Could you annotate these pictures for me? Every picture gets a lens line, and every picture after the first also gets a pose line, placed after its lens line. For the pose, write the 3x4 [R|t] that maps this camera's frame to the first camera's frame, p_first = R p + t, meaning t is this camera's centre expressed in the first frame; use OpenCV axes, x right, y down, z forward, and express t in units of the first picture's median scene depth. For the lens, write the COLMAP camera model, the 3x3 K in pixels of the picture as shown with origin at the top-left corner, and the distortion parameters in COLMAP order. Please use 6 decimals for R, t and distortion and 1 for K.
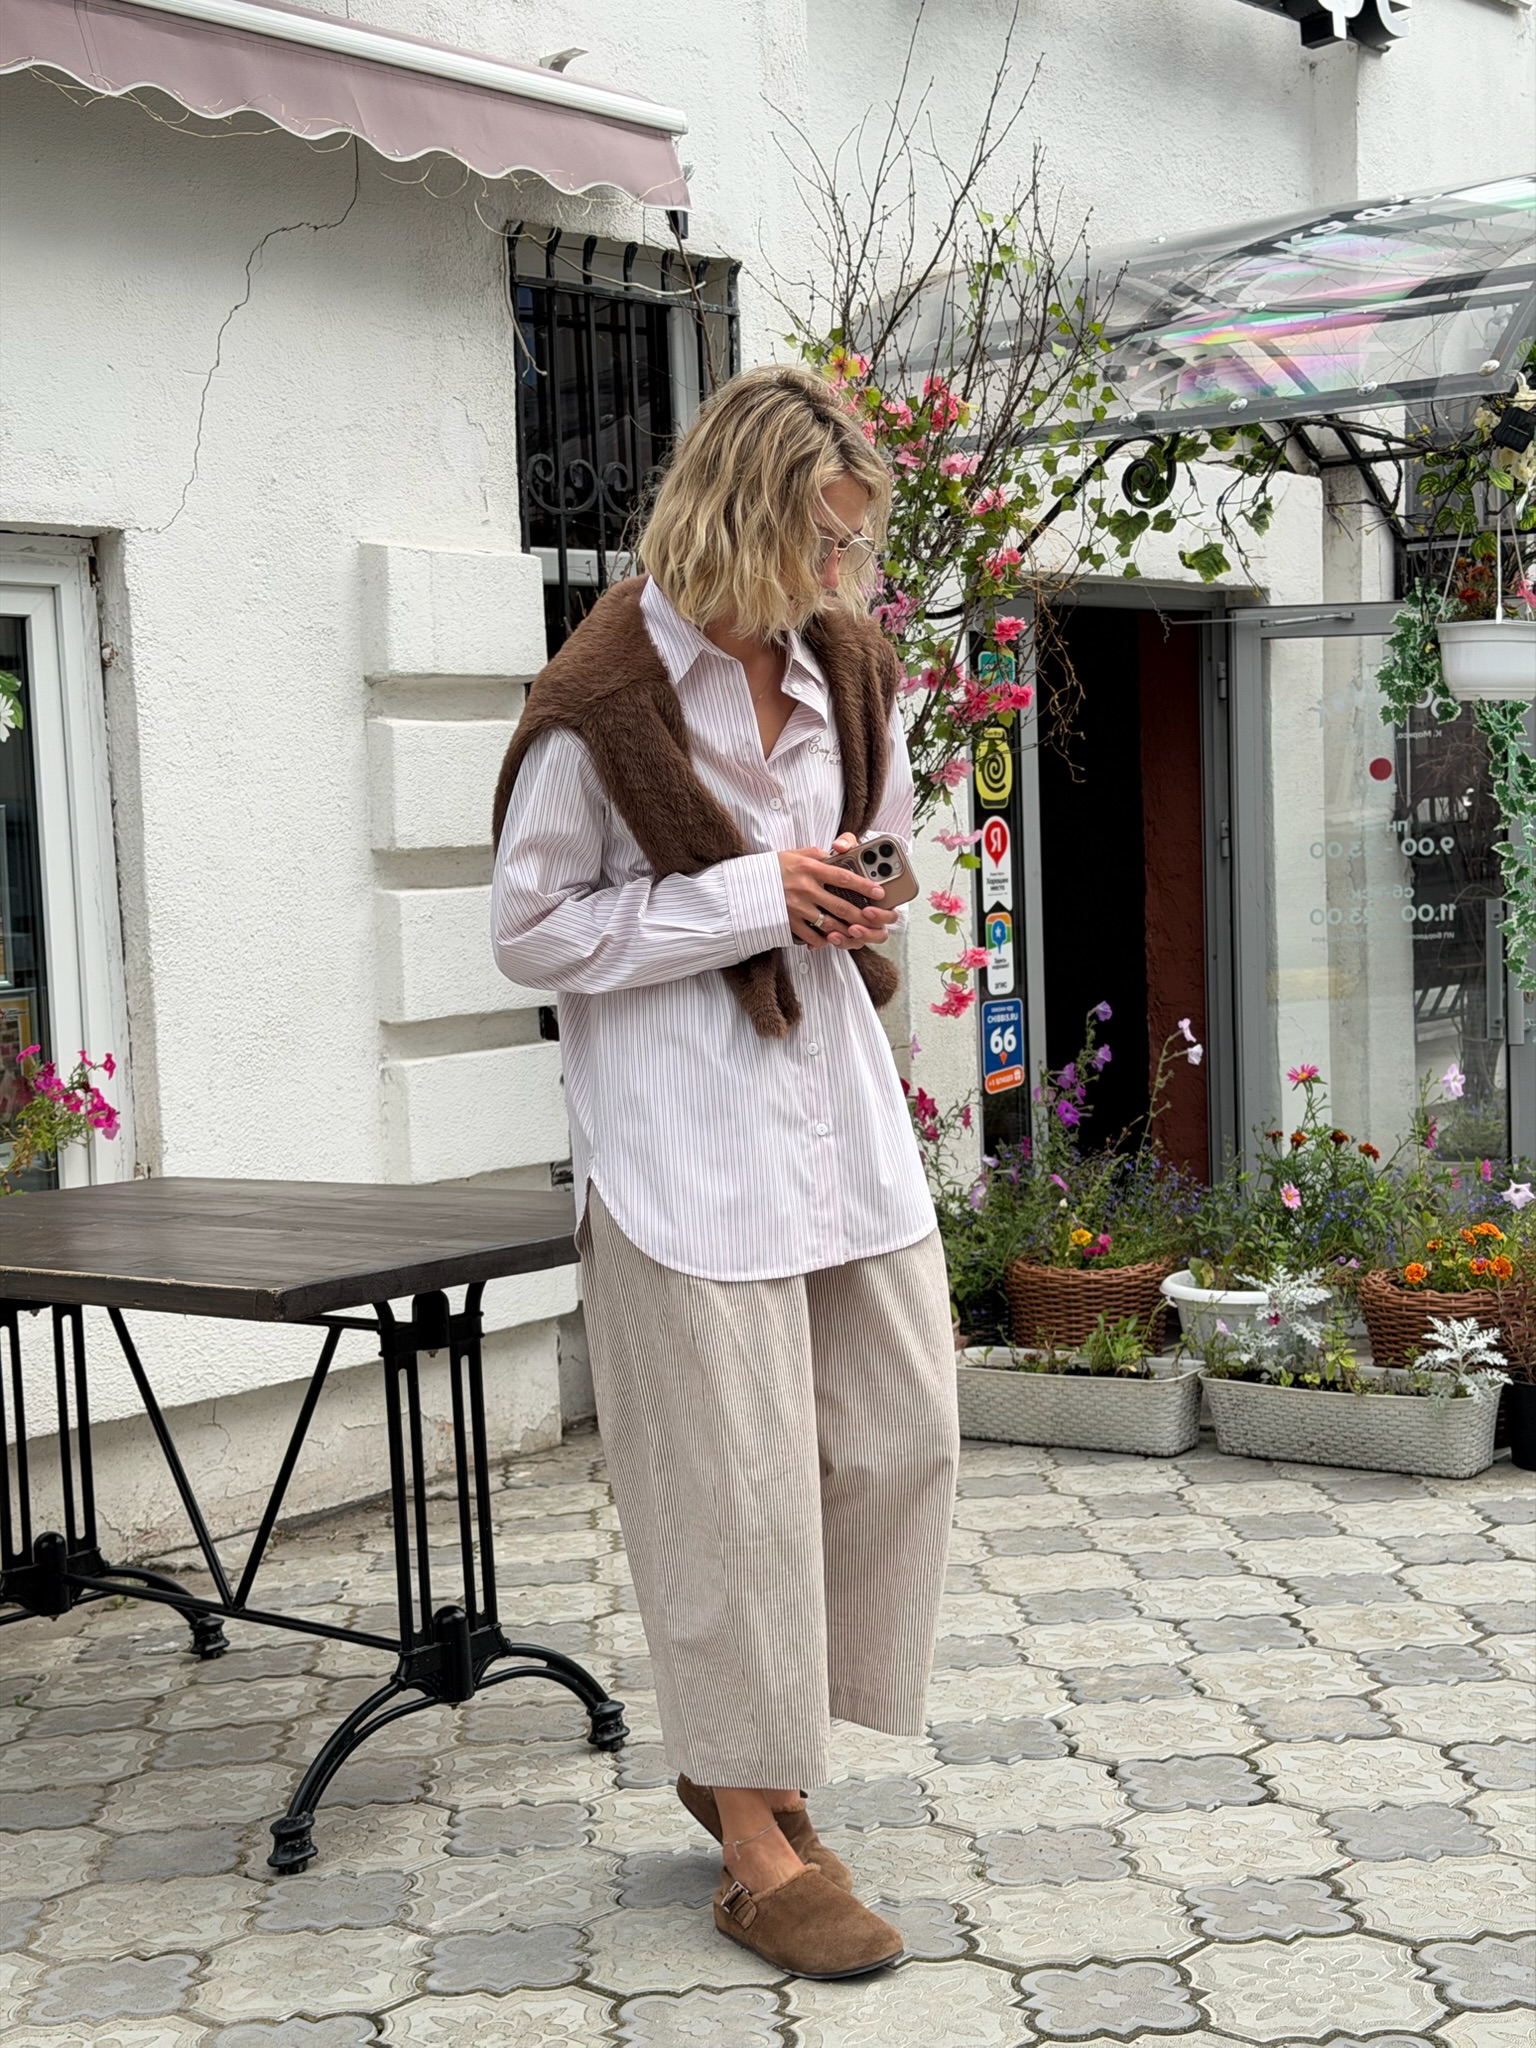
lens RADIAL K [[2899.1, 0, 776.5], [0, 2899.1, 1058.4], [0, 0, 1]] dist [0.129007, 0.000000]
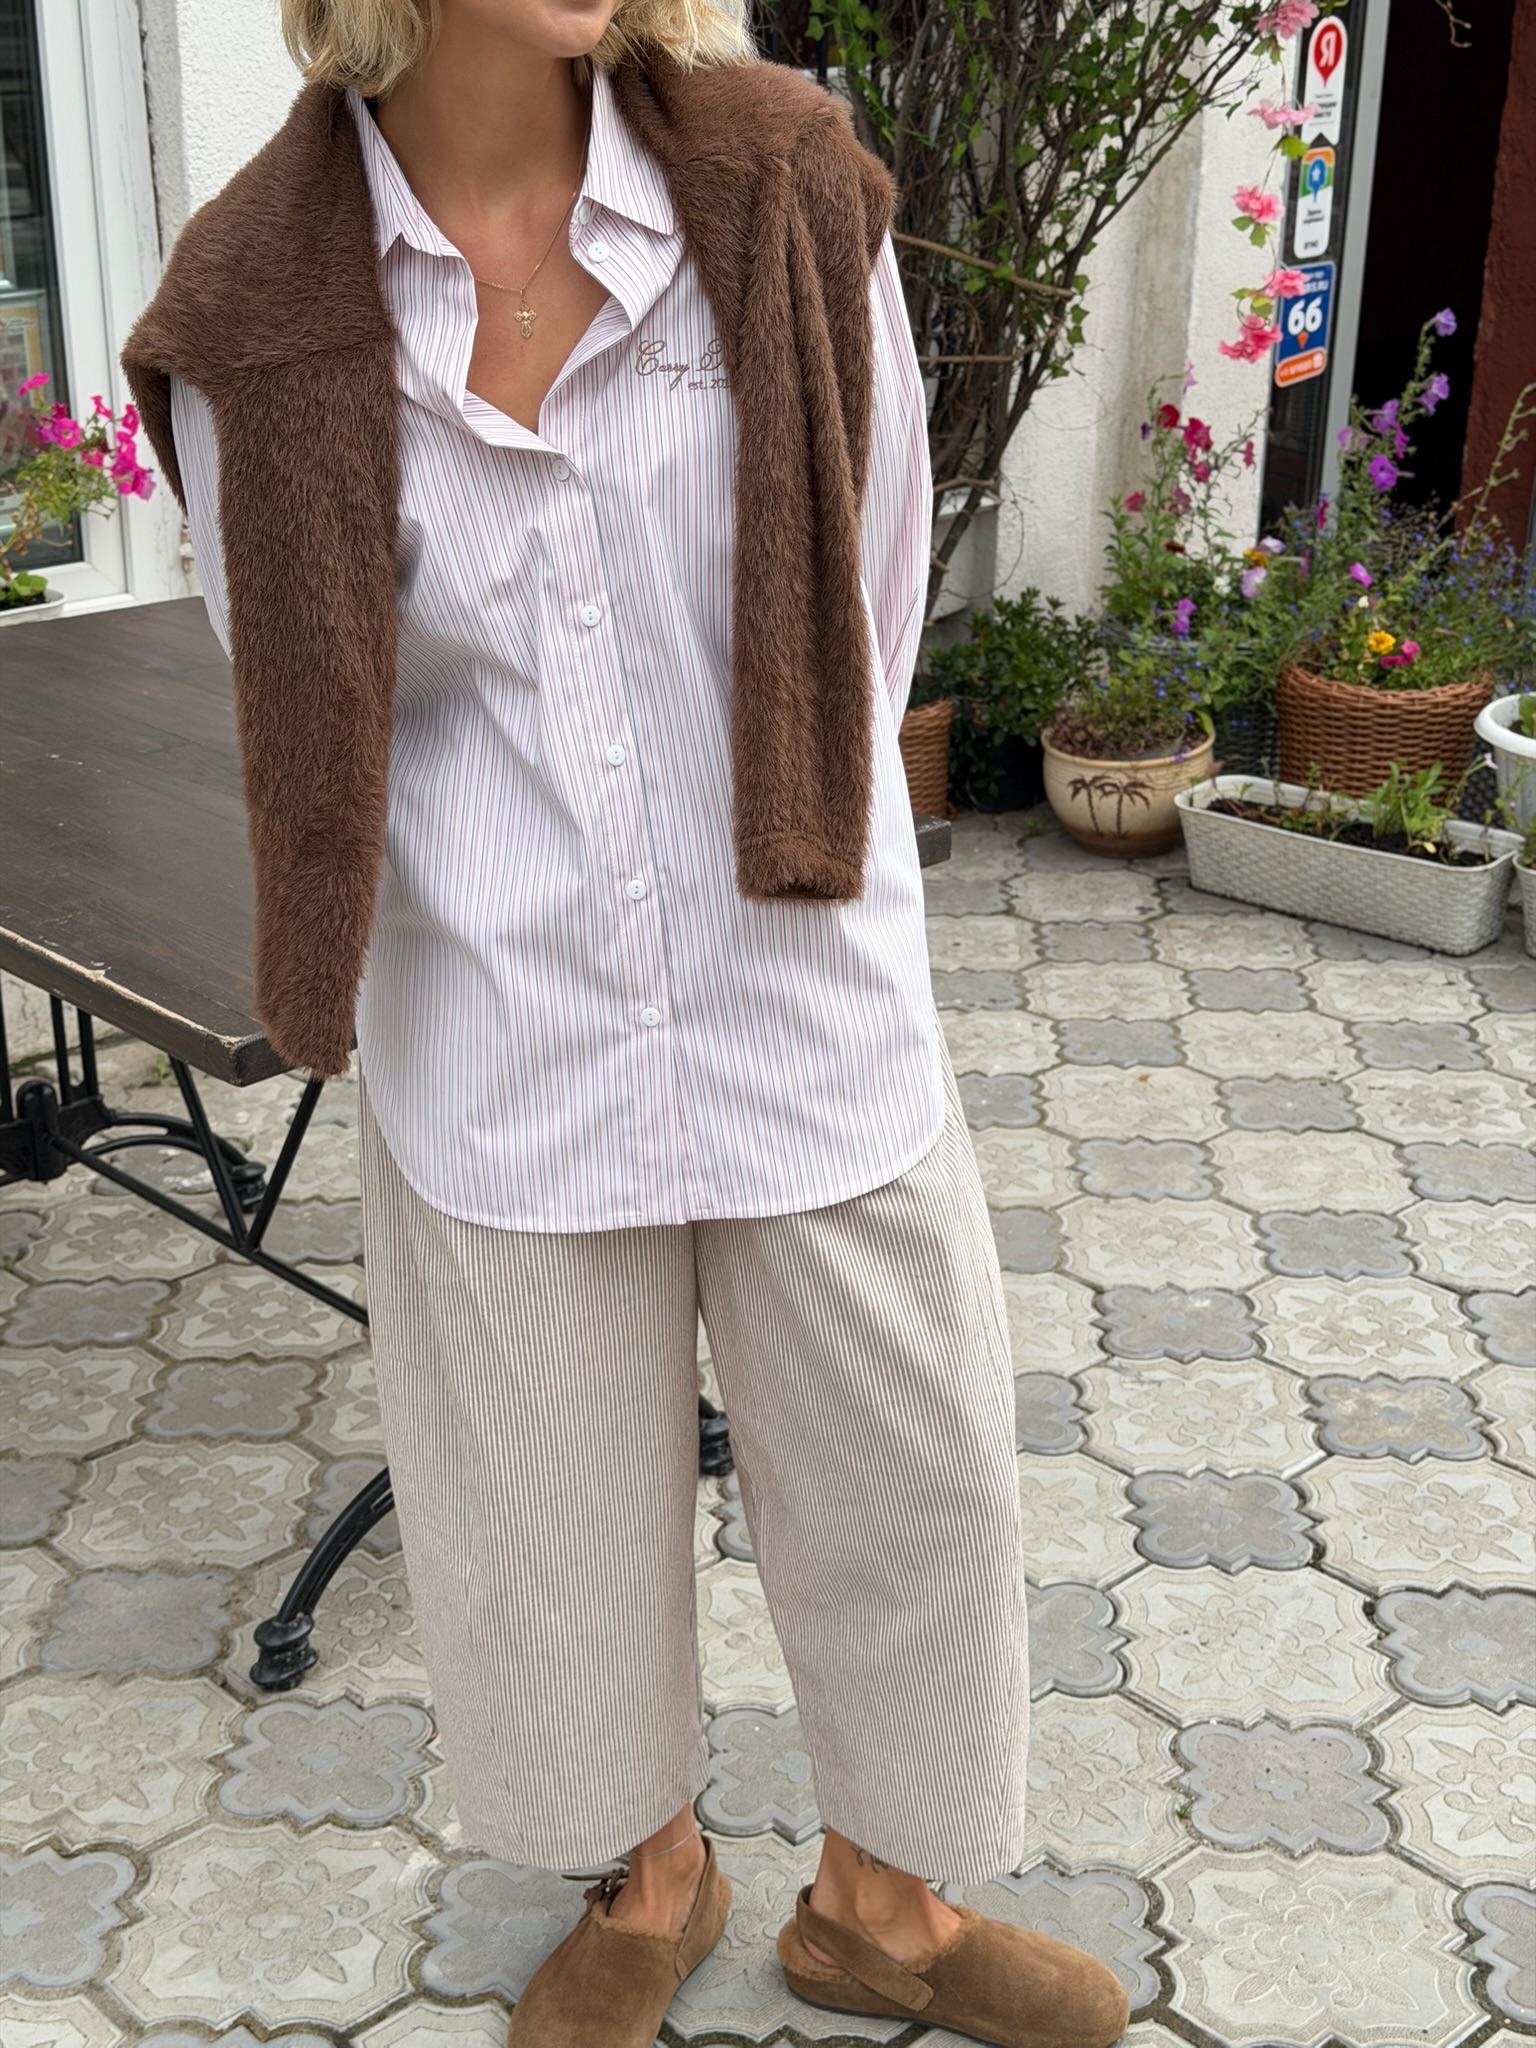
lens RADIAL K [[2899.1, 0, 771.7], [0, 2899.1, 1008.8], [0, 0, 1]] dist [0.129007, 0.000000]
pose [[0.994863, 0.078493, -0.063927, -0.001760], [-0.055244, 0.950139, 0.306895, -0.092141], [0.084828, -0.301787, 0.949594, 0.232528]]
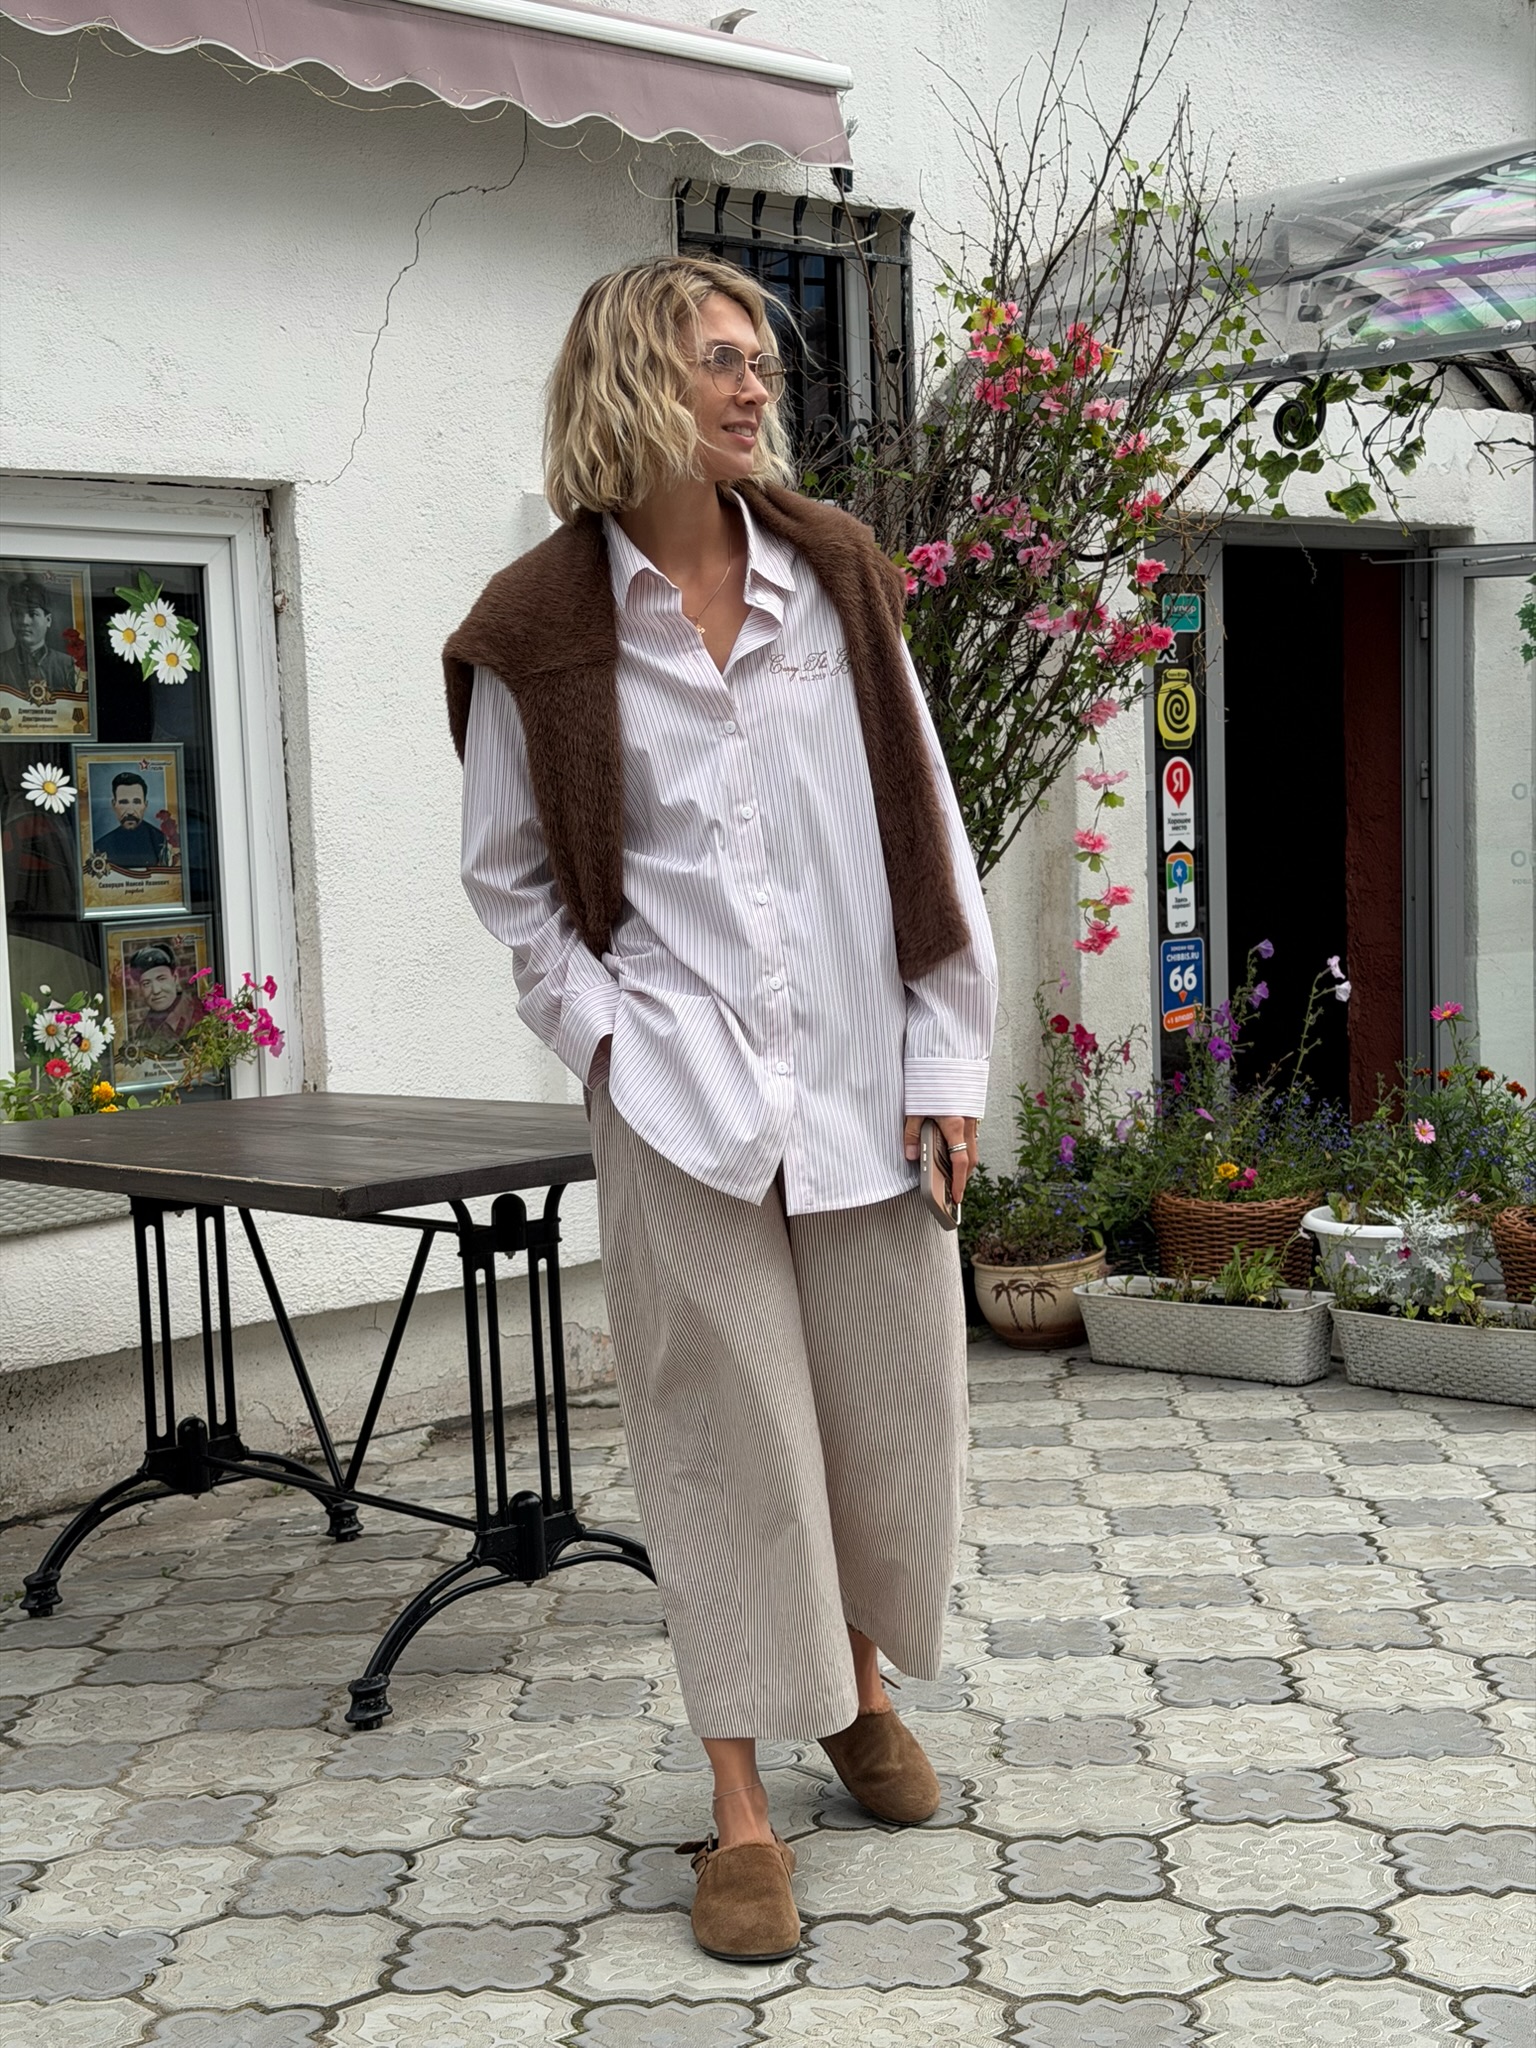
lens RADIAL K [[2899.1, 0, 765.9], [0, 2899.1, 1051.3], [0, 0, 1]] dist [0.129007, 0.000000]
pose [[0.993590, 0.013613, -0.112220, 0.067826], [-0.011811, 0.999791, 0.016699, 0.005540], [0.112424, -0.015267, 0.993543, -0.034322]]
